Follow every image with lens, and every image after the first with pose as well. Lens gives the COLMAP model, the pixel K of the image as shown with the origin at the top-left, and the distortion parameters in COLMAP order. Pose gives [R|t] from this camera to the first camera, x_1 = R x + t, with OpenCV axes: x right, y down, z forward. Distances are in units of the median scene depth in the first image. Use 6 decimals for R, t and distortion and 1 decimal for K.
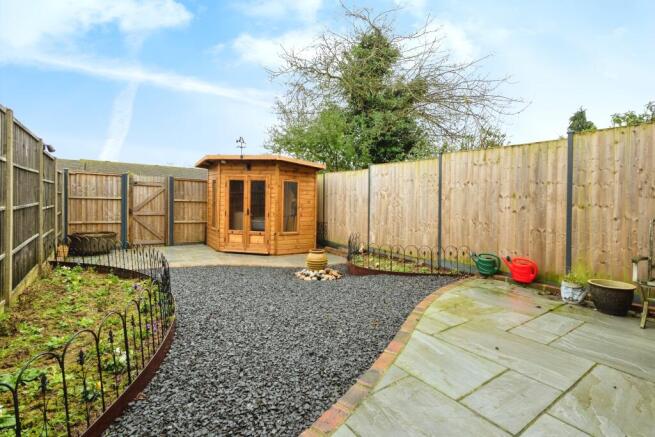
lens RADIAL K [[307.1, 0, 327.5], [0, 307.1, 218.5], [0, 0, 1]] dist [0.002926, 0.000411]
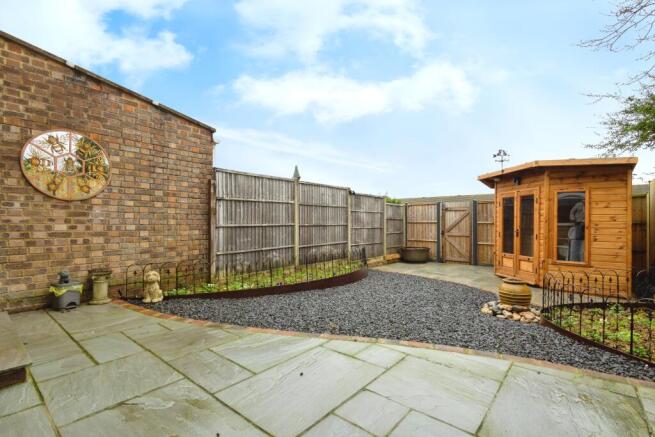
lens RADIAL K [[305.6, 0, 328.2], [0, 305.6, 237.2], [0, 0, 1]] dist [0.000519, 0.000012]
pose [[0.250635, 0.018801, -0.967899, 0.436232], [-0.052500, 0.998604, 0.005802, 0.013390], [0.966657, 0.049360, 0.251272, 0.268501]]
